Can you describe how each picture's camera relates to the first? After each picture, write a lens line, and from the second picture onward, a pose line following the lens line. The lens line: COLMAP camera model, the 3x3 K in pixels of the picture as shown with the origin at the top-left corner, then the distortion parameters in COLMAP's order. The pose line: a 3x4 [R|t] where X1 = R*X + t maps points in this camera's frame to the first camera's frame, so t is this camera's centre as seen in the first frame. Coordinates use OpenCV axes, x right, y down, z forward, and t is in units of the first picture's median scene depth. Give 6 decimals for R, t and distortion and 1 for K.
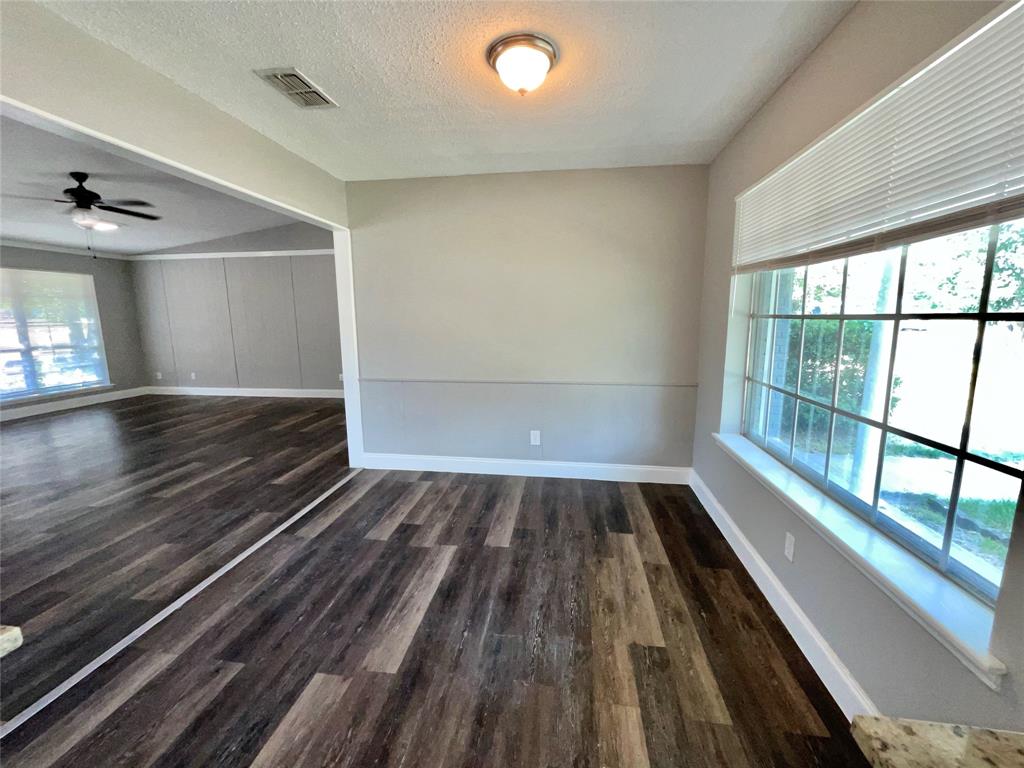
lens RADIAL K [[413.5, 0, 516.6], [0, 413.5, 381.9], [0, 0, 1]] dist [0.001138, -0.000011]
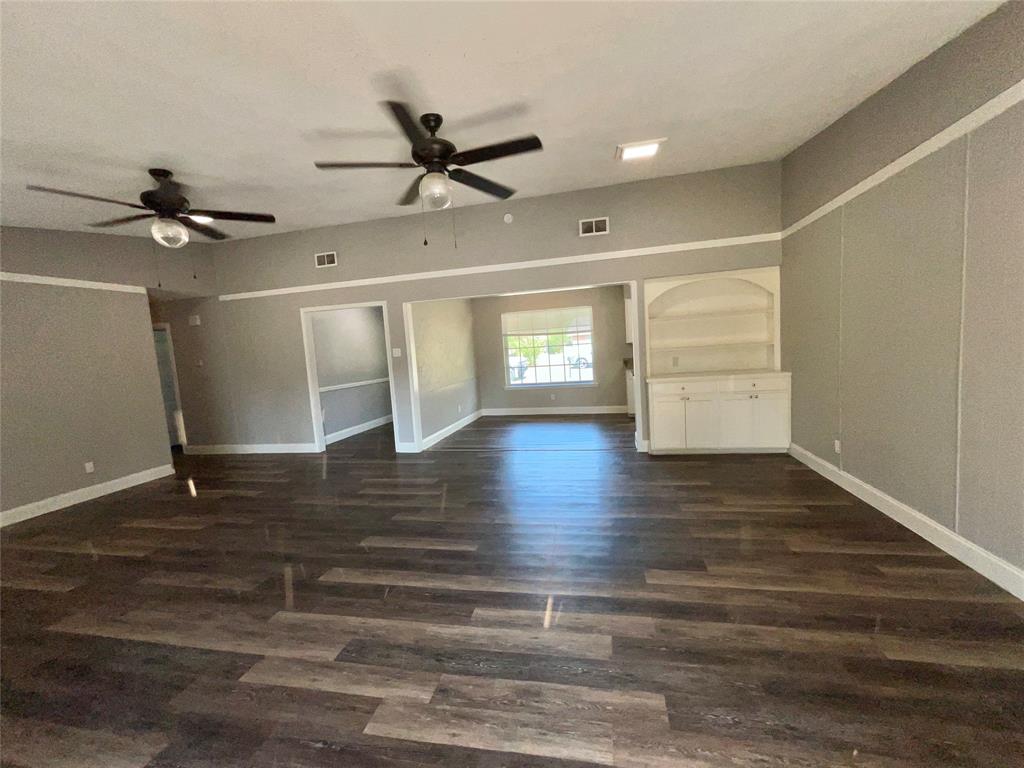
lens RADIAL K [[413.5, 0, 516.6], [0, 413.5, 381.9], [0, 0, 1]] dist [0.001138, -0.000011]
pose [[0.077768, -0.080619, 0.993707, -2.201118], [0.221059, 0.973309, 0.061664, -0.074886], [-0.972155, 0.214873, 0.093514, 0.529526]]
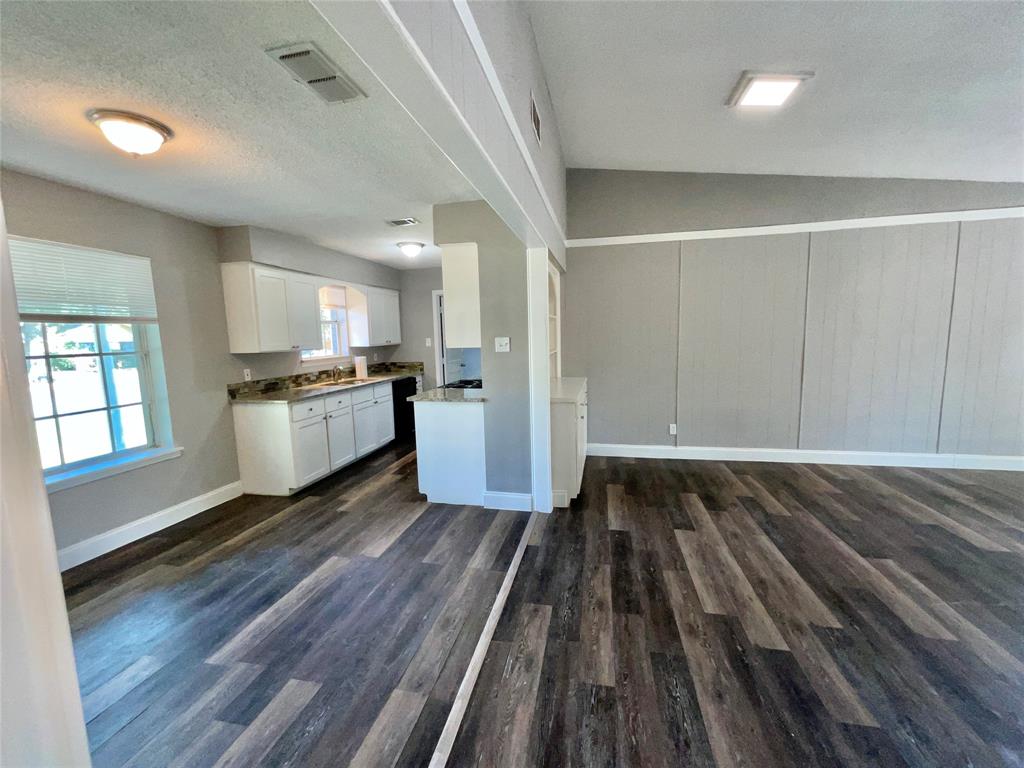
lens RADIAL K [[409.0, 0, 512.3], [0, 409.0, 385.1], [0, 0, 1]] dist [0.002393, -0.003307]
pose [[-0.996046, 0.022492, 0.085943, -0.596248], [0.045236, 0.961018, 0.272761, -0.198572], [-0.076458, 0.275570, -0.958235, 1.185791]]
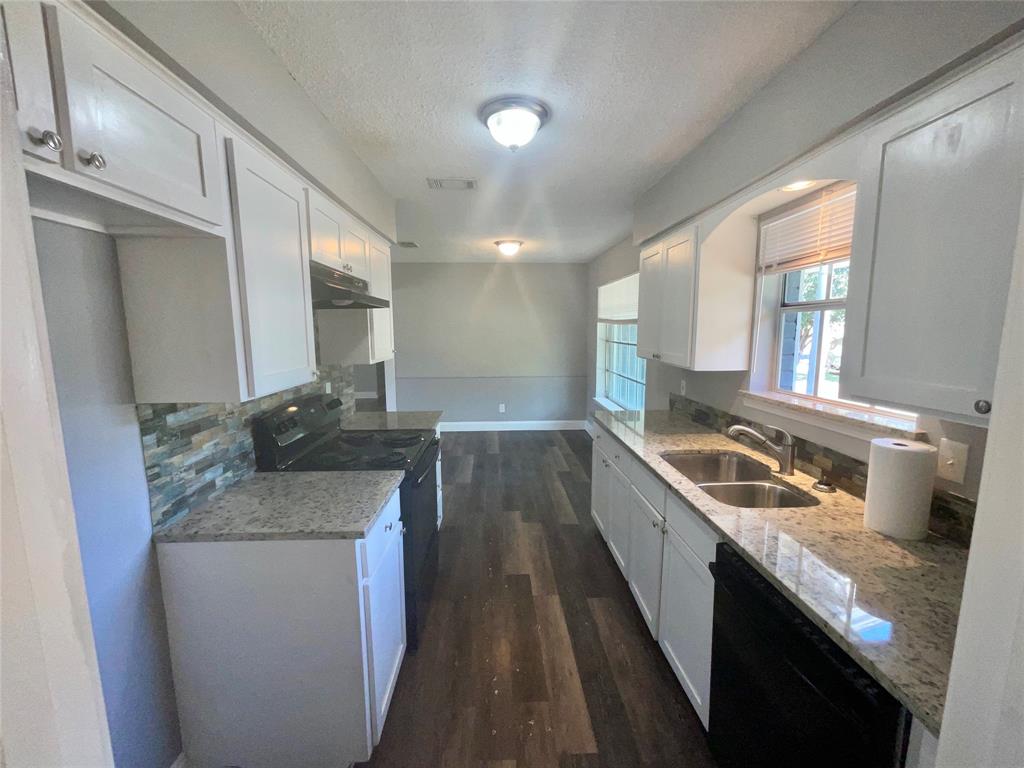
lens RADIAL K [[409.0, 0, 512.3], [0, 409.0, 385.1], [0, 0, 1]] dist [0.002393, -0.003307]
pose [[0.984500, -0.021848, 0.174018, -0.236732], [0.025294, 0.999525, -0.017608, 0.074063], [-0.173551, 0.021737, 0.984585, -0.805060]]
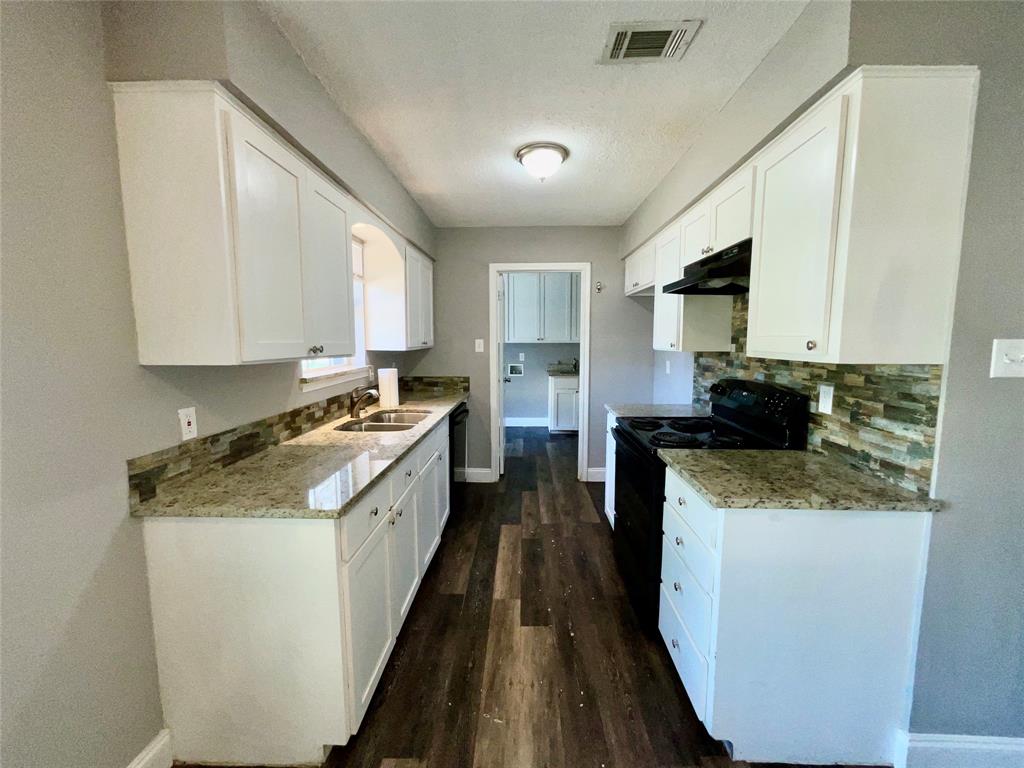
lens RADIAL K [[409.0, 0, 512.3], [0, 409.0, 385.1], [0, 0, 1]] dist [0.002393, -0.003307]
pose [[-0.994582, 0.020187, -0.101973, 0.000350], [-0.007194, 0.965245, 0.261248, -0.087276], [0.103703, 0.260566, -0.959870, 0.507512]]
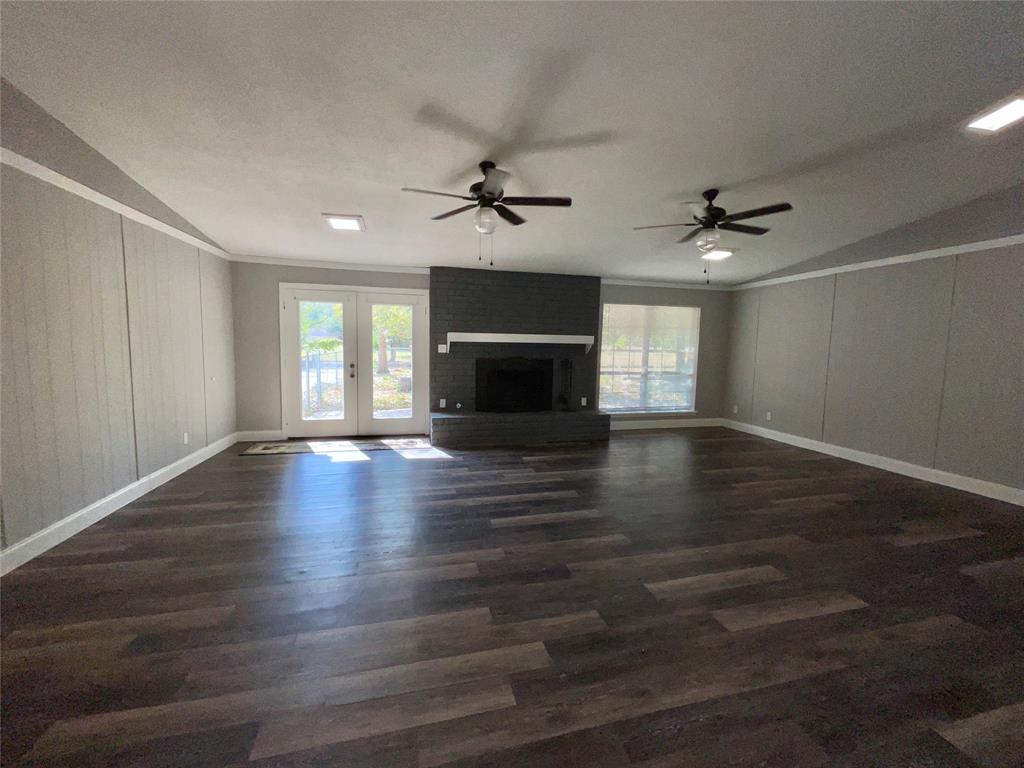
lens RADIAL K [[413.5, 0, 516.6], [0, 413.5, 381.9], [0, 0, 1]] dist [0.001138, -0.000011]
pose [[0.368504, 0.097107, -0.924541, -0.417050], [-0.168206, 0.985079, 0.036421, -0.063095], [0.914282, 0.142092, 0.379339, 0.406018]]
